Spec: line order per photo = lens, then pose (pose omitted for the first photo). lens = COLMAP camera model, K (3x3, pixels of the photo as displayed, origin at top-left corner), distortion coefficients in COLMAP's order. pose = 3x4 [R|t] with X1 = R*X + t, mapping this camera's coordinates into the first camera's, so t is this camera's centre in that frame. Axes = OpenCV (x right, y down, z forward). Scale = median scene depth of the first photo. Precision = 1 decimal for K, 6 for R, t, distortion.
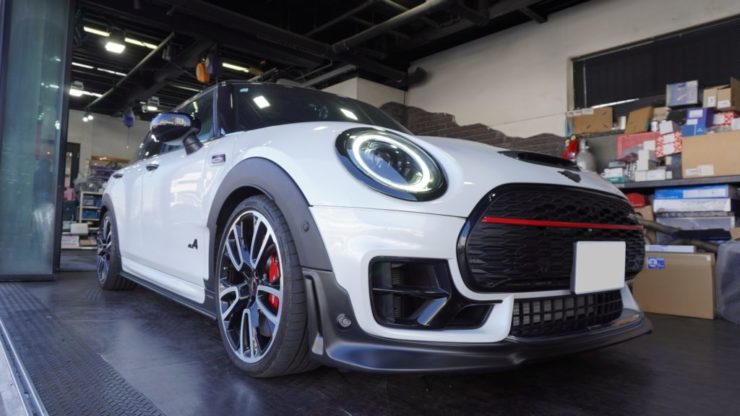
lens RADIAL K [[499.9, 0, 370.0], [0, 499.9, 208.0], [0, 0, 1]] dist [-0.044299, 0.002486]
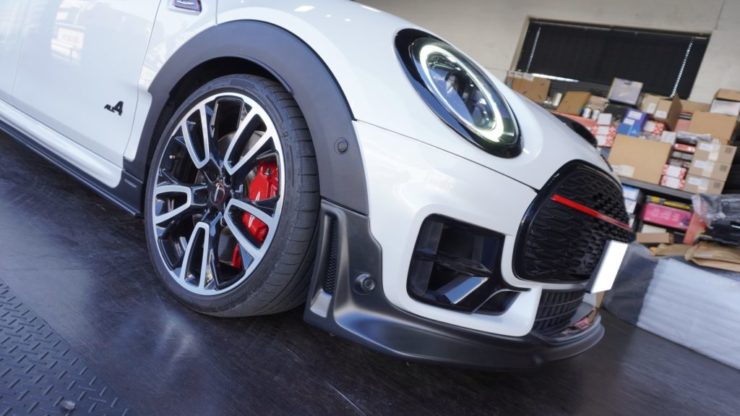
lens RADIAL K [[499.9, 0, 370.0], [0, 499.9, 208.0], [0, 0, 1]] dist [-0.044299, 0.002486]
pose [[0.928719, 0.231922, 0.289300, -0.229056], [-0.281003, 0.949281, 0.141077, 0.007391], [-0.241908, -0.212314, 0.946786, 0.234625]]
